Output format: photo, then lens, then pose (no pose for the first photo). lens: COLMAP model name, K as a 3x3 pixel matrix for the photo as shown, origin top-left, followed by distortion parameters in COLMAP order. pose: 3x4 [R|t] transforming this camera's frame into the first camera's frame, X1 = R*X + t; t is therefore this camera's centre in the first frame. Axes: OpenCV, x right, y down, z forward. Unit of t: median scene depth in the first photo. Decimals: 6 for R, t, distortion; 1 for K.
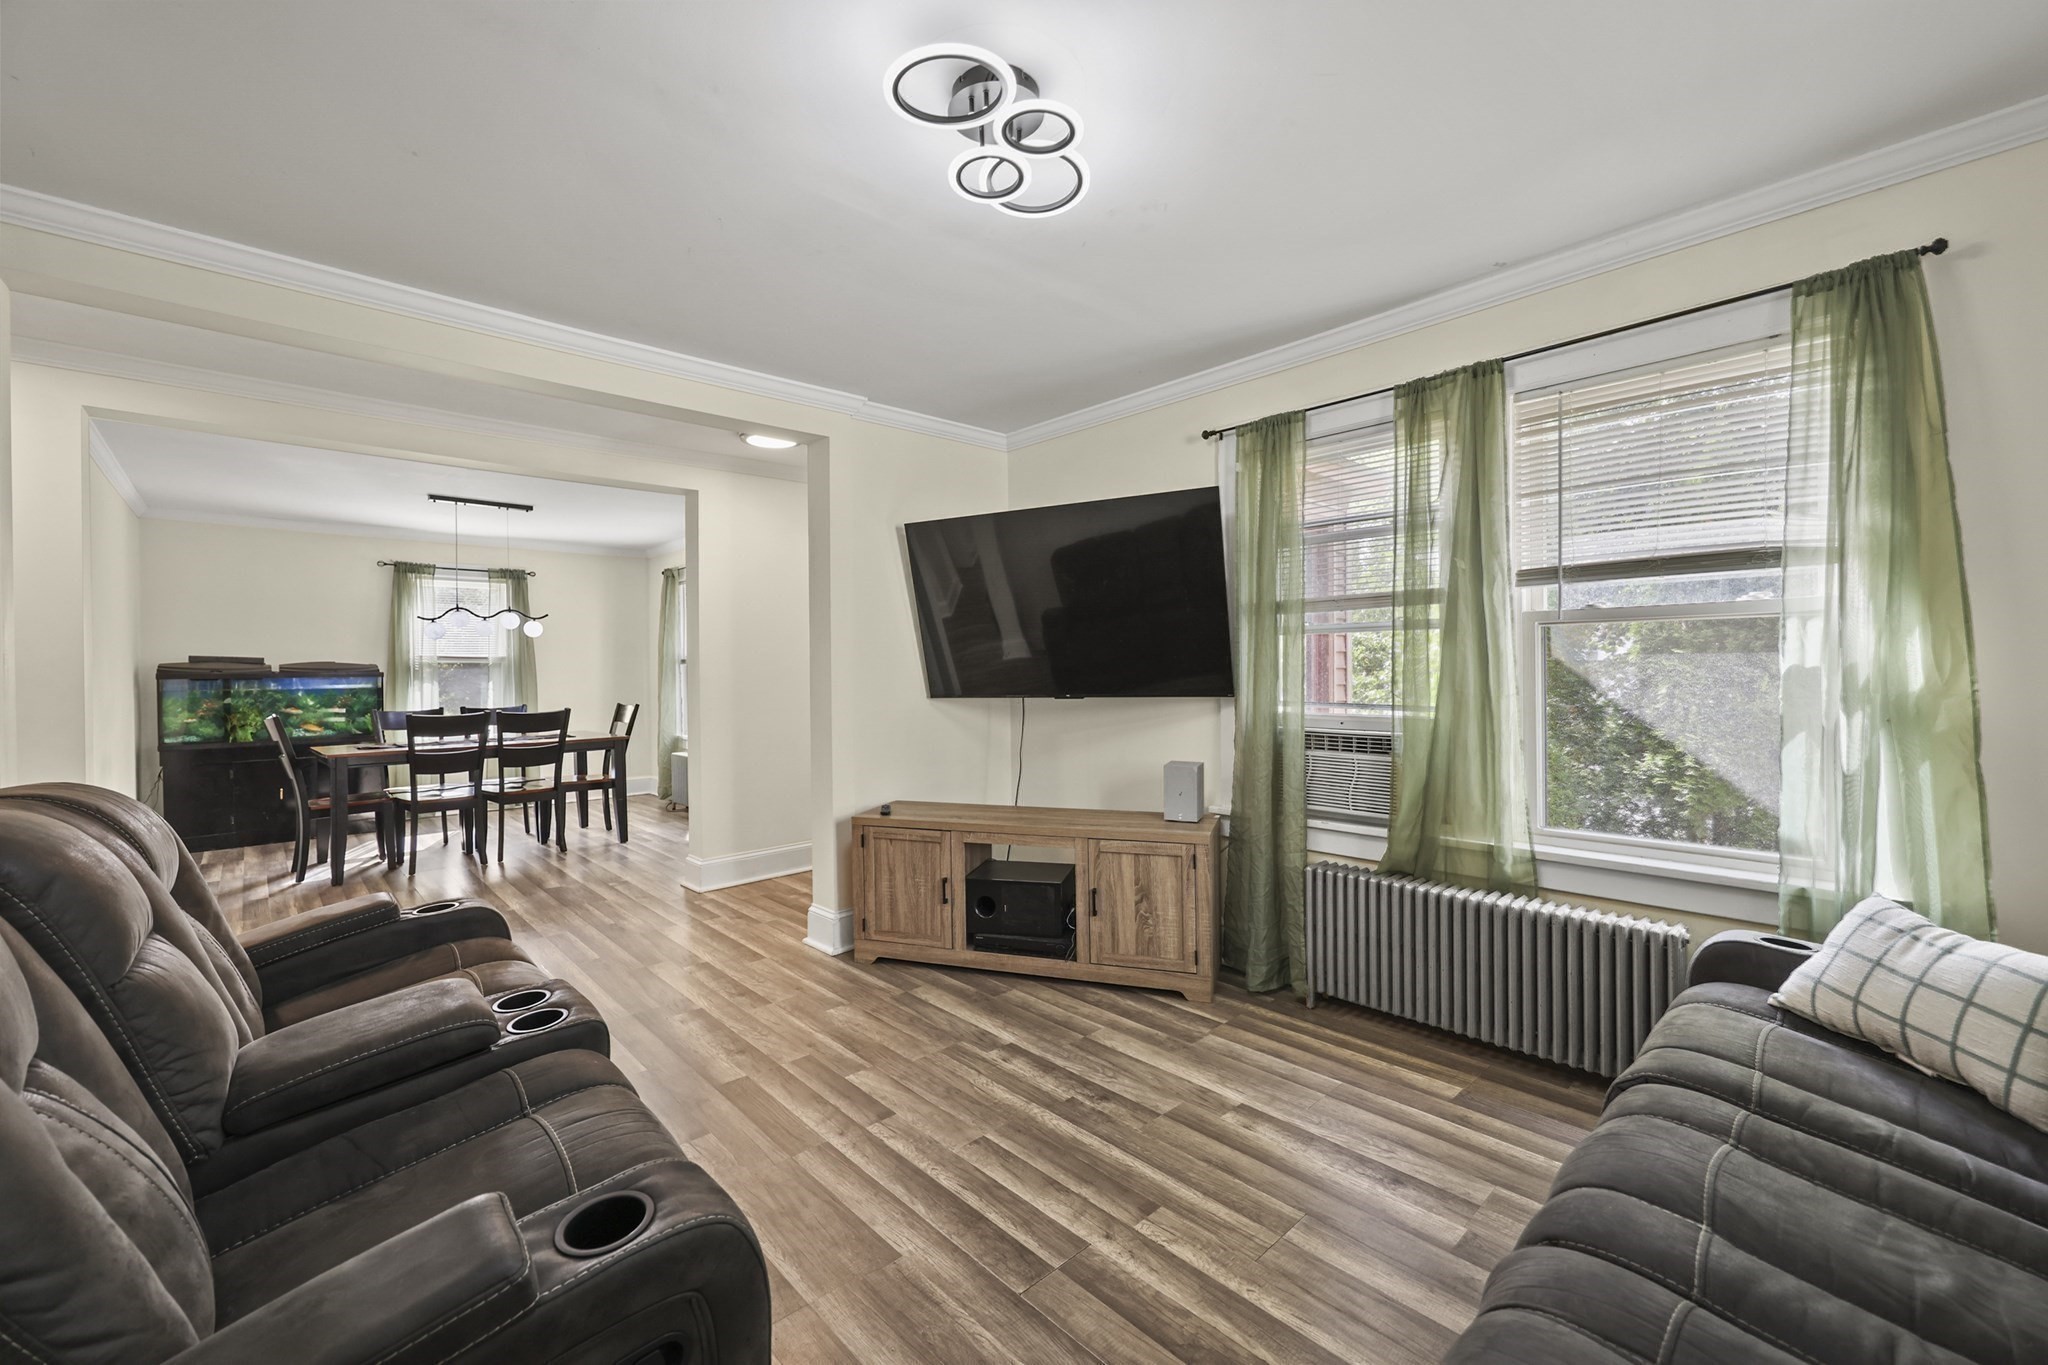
lens RADIAL K [[834.8, 0, 1023.7], [0, 834.8, 678.8], [0, 0, 1]] dist [0.000860, -0.000095]
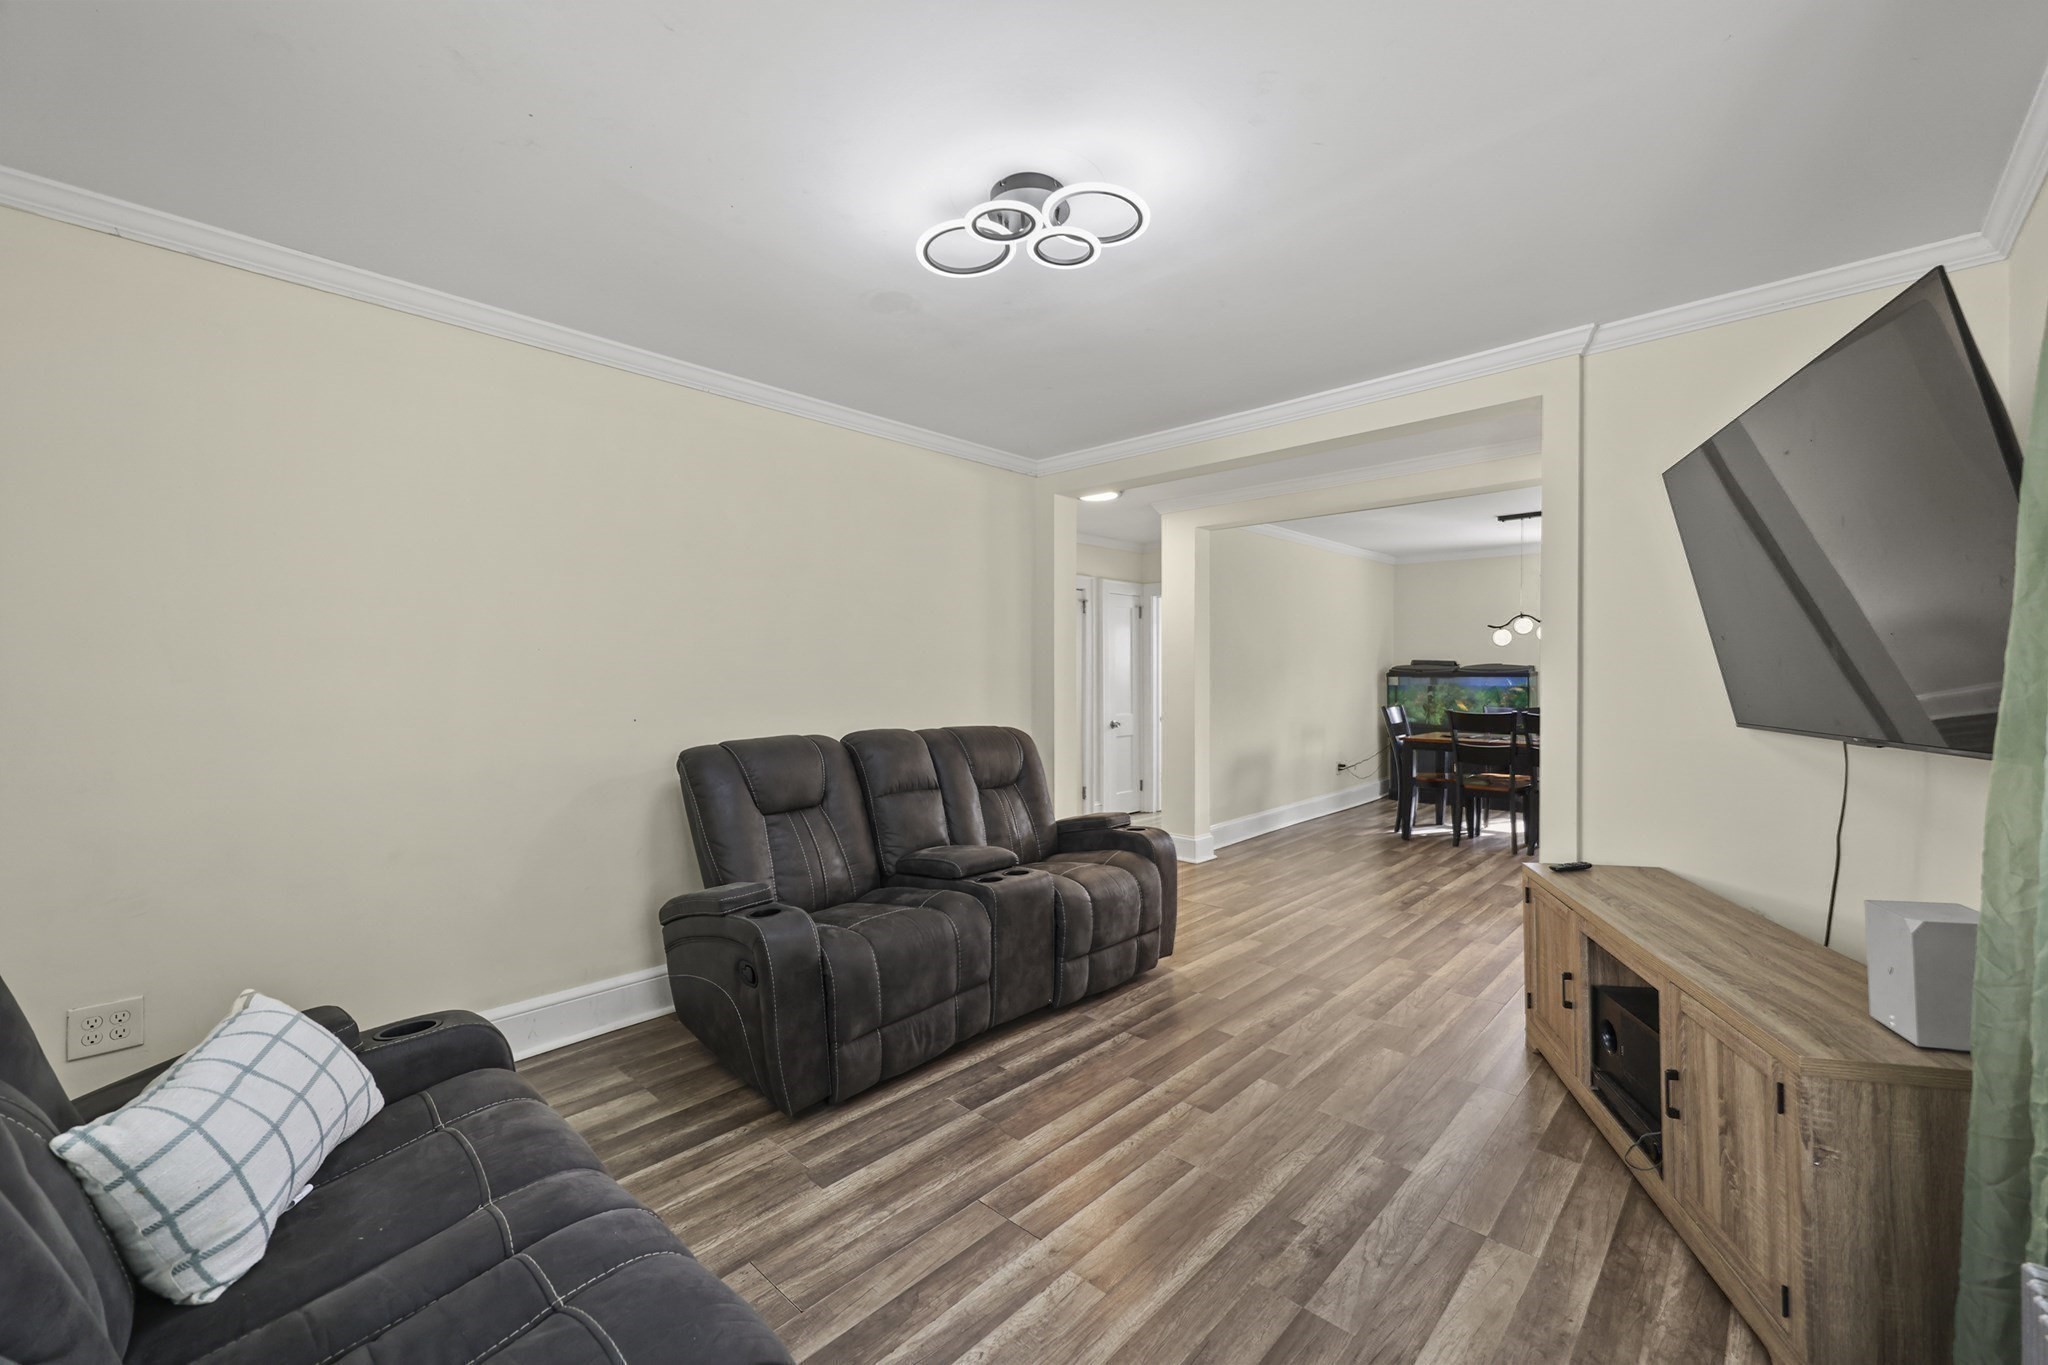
lens RADIAL K [[822.0, 0, 1019.1], [0, 822.0, 675.6], [0, 0, 1]] dist [0.001058, 0.000178]
pose [[0.061026, 0.013177, -0.998049, 0.654140], [-0.009225, 0.999878, 0.012637, -0.025736], [0.998094, 0.008436, 0.061140, 0.538199]]
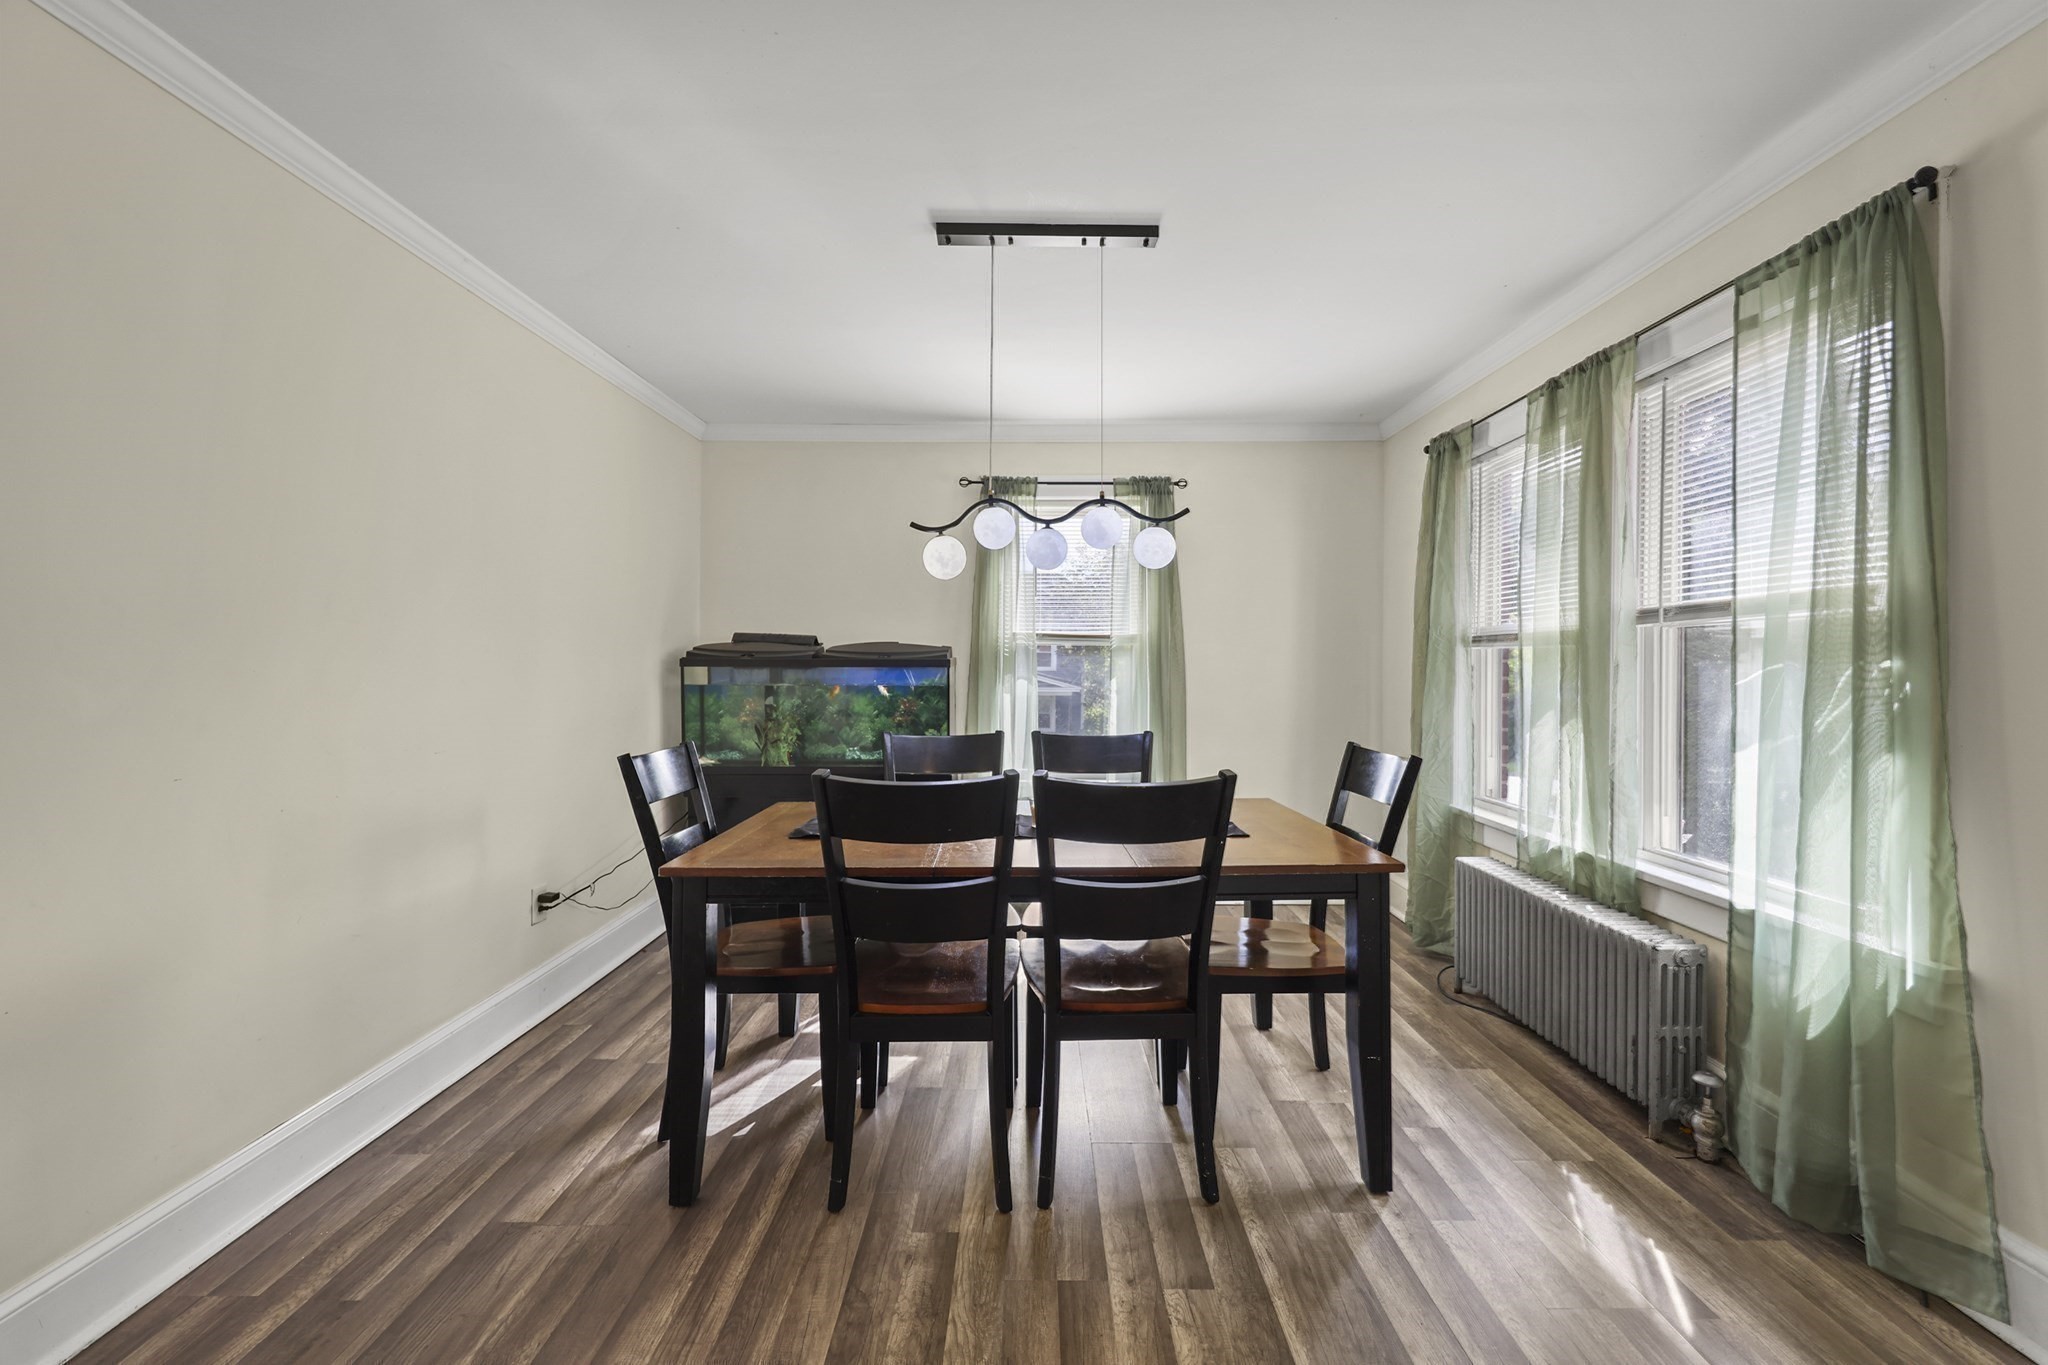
lens RADIAL K [[834.8, 0, 1023.7], [0, 834.8, 678.8], [0, 0, 1]] dist [0.000860, -0.000095]
pose [[0.728059, 0.019339, -0.685241, -0.726808], [-0.018441, 0.999793, 0.008622, -0.000319], [0.685266, 0.006359, 0.728265, 1.347394]]
